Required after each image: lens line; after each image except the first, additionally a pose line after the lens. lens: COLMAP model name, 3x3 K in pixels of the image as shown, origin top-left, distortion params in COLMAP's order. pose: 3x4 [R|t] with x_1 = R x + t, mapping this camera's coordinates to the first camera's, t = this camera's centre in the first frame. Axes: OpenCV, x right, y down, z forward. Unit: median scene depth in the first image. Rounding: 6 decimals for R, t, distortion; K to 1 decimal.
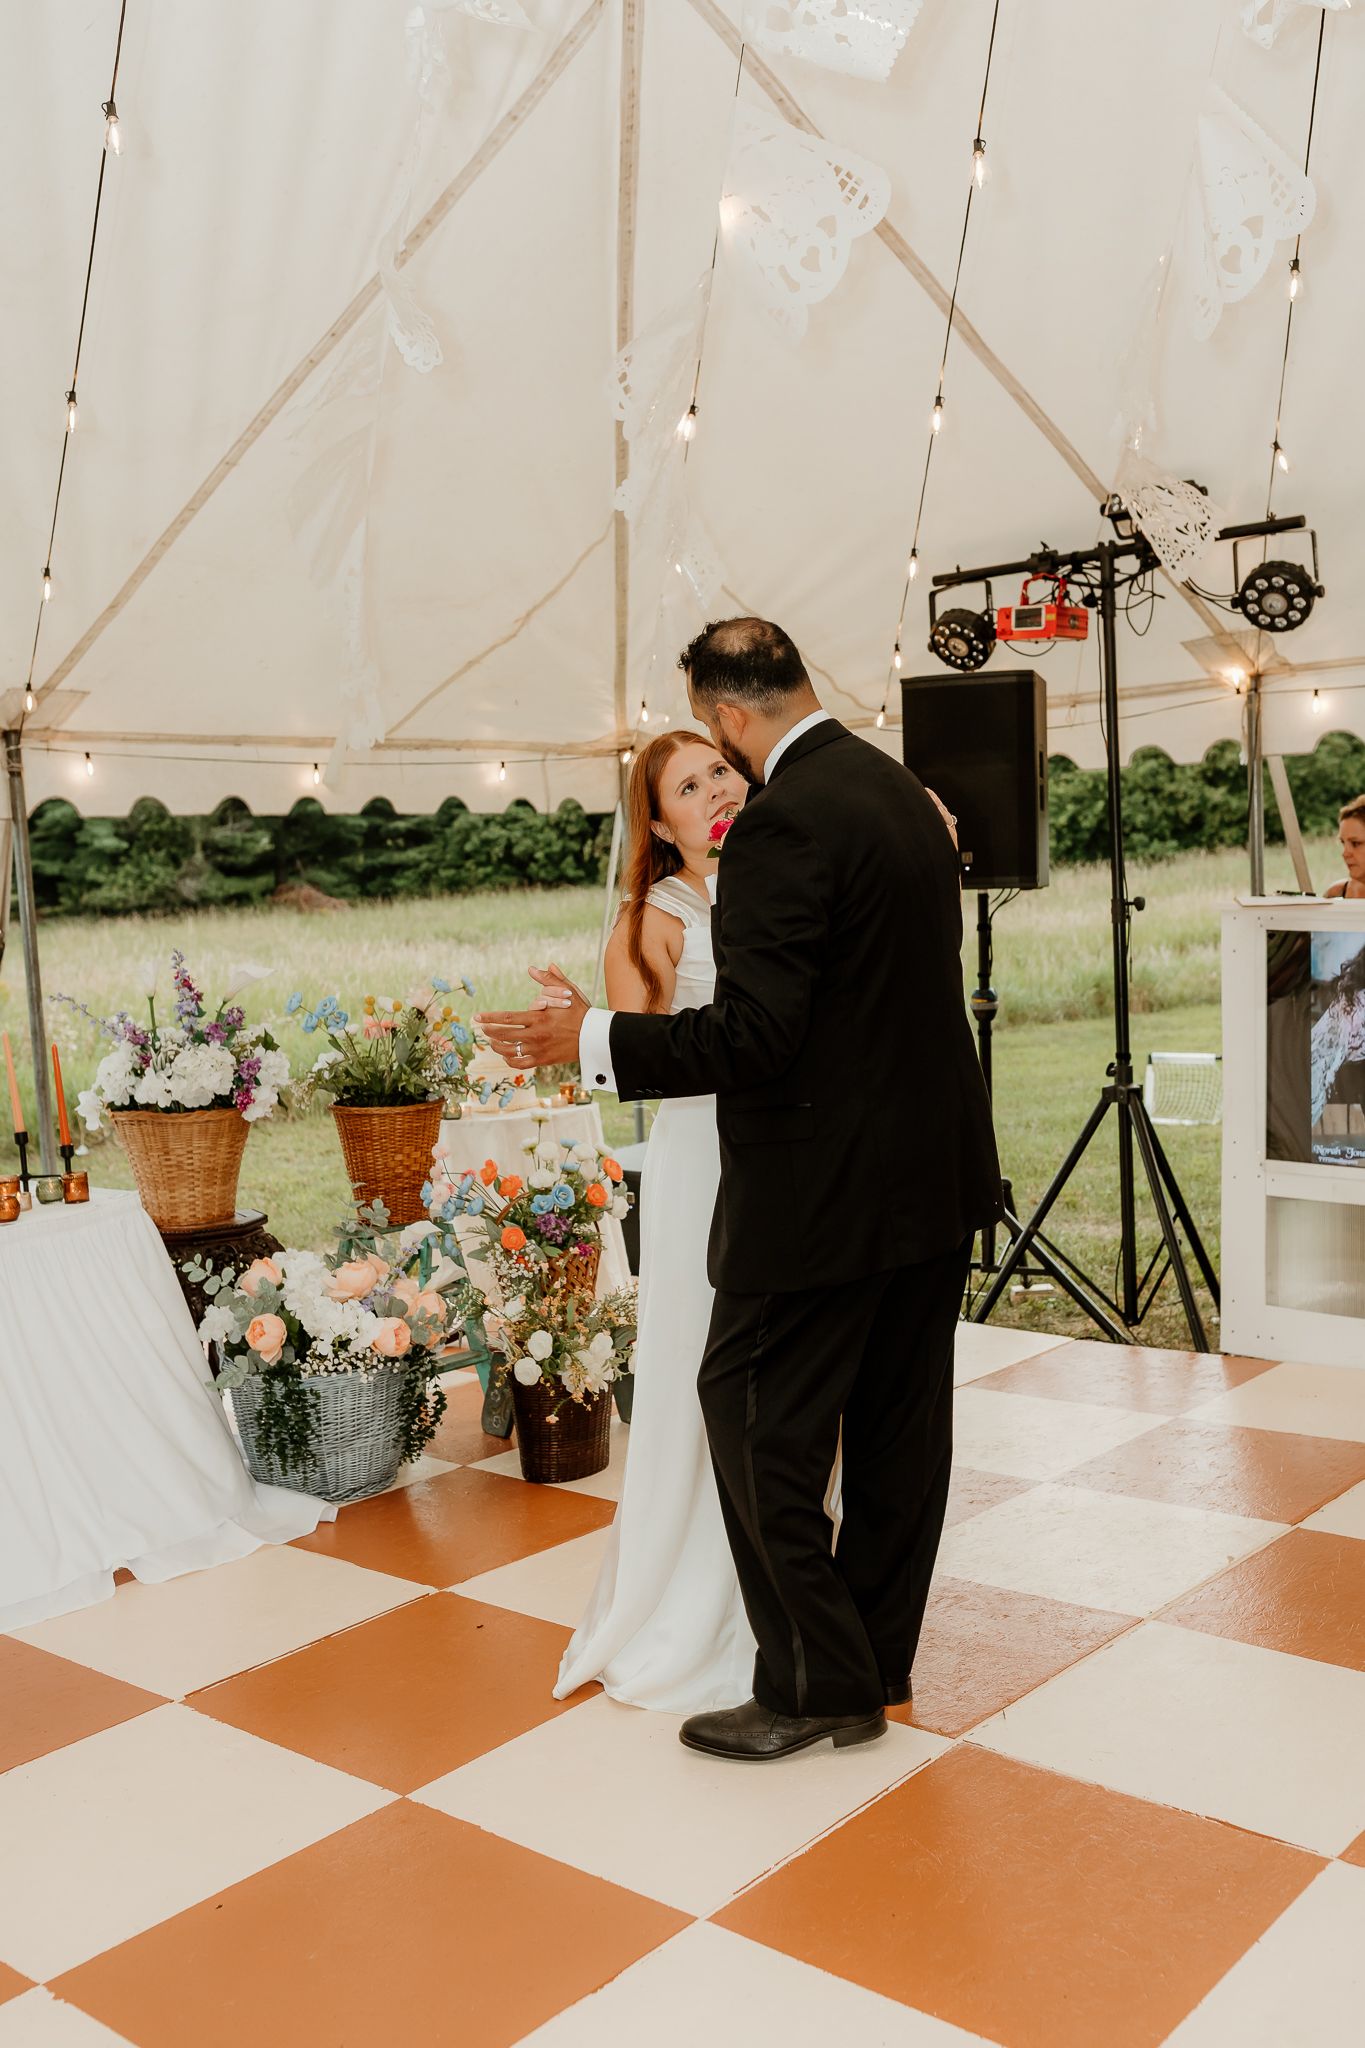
lens RADIAL K [[1936.2, 0, 691.6], [0, 1936.2, 1012.7], [0, 0, 1]] dist [0.006287, 0.000000]
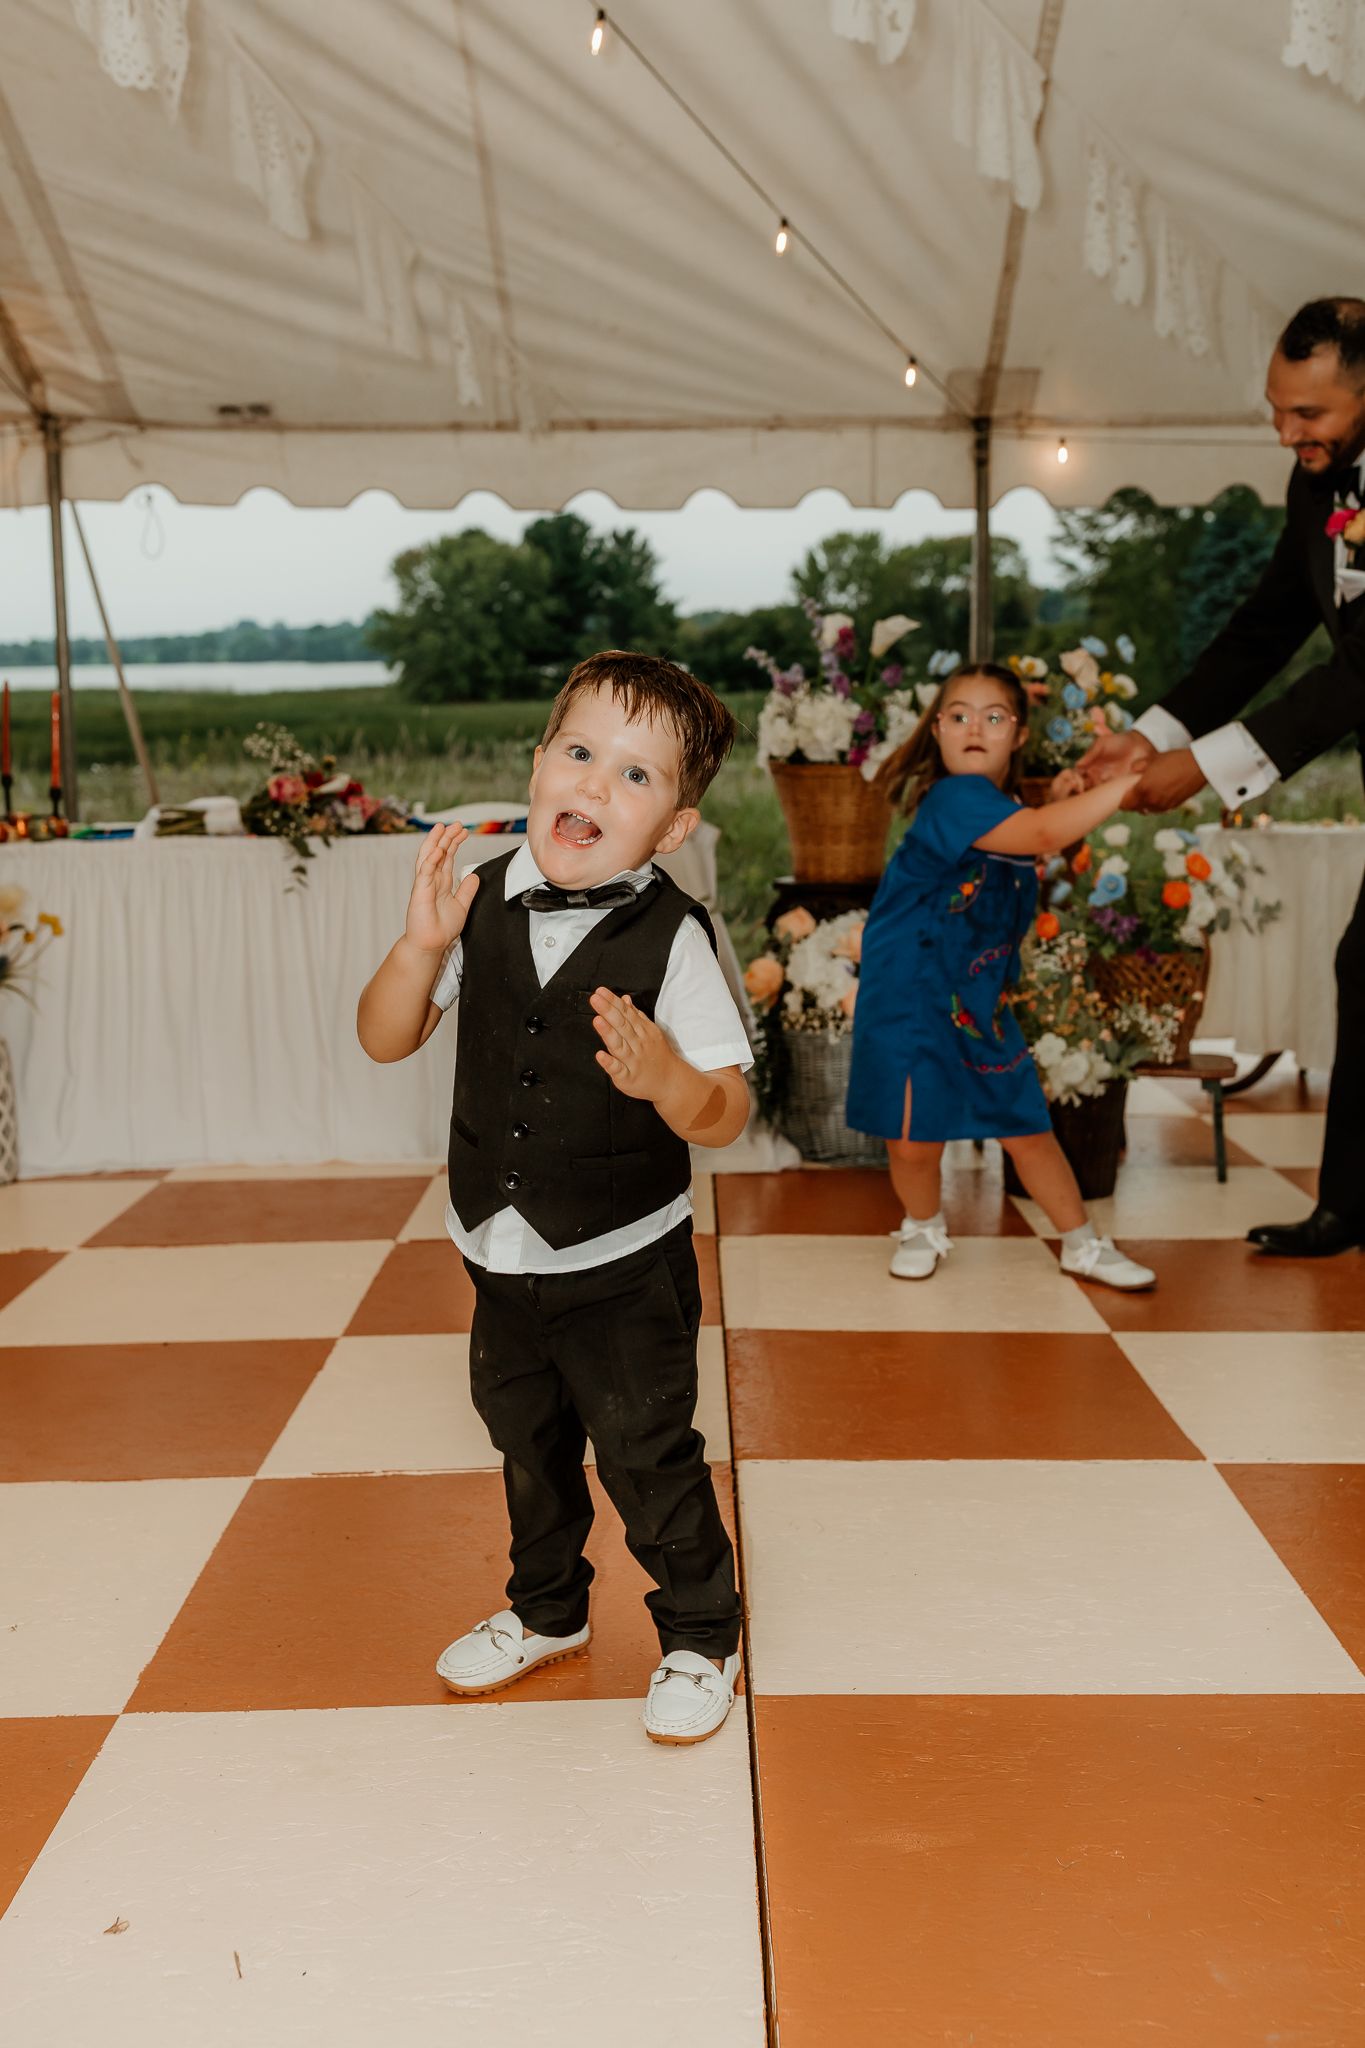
lens RADIAL K [[1936.2, 0, 679.0], [0, 1936.2, 1020.9], [0, 0, 1]] dist [0.006287, 0.000000]
pose [[0.655238, 0.149380, -0.740506, 0.335482], [-0.071874, 0.988135, 0.135735, 0.037543], [0.751995, -0.035716, 0.658200, 0.211883]]
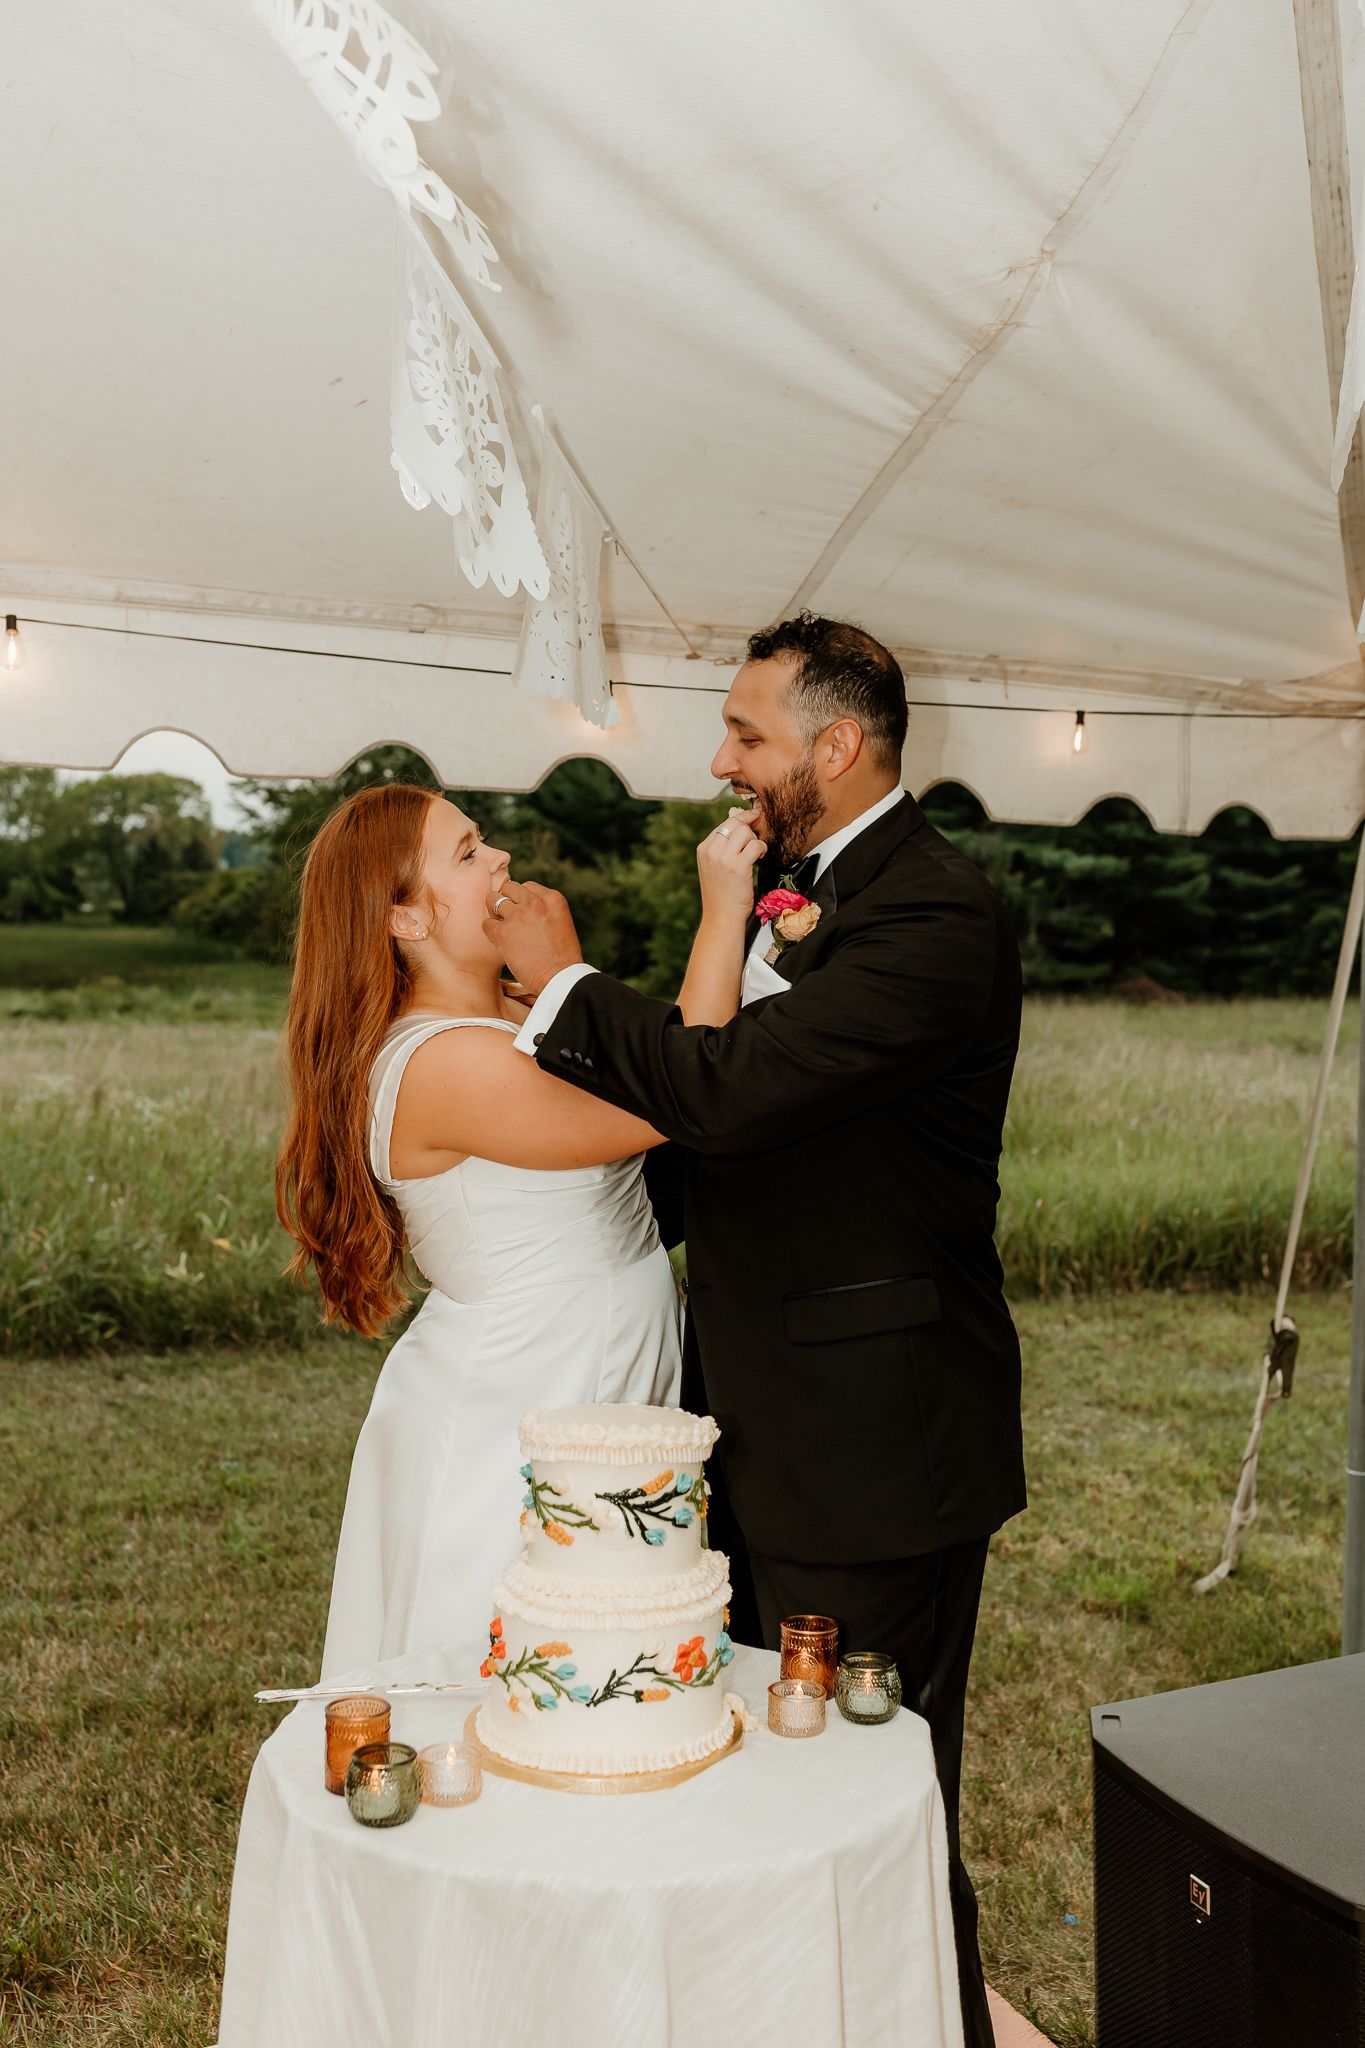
lens RADIAL K [[1936.2, 0, 668.5], [0, 1936.2, 1019.7], [0, 0, 1]] dist [0.006287, 0.000000]
pose [[0.898917, 0.072928, -0.432006, 0.023355], [-0.090864, 0.995642, -0.020991, -0.047860], [0.428593, 0.058123, 0.901626, 0.689830]]
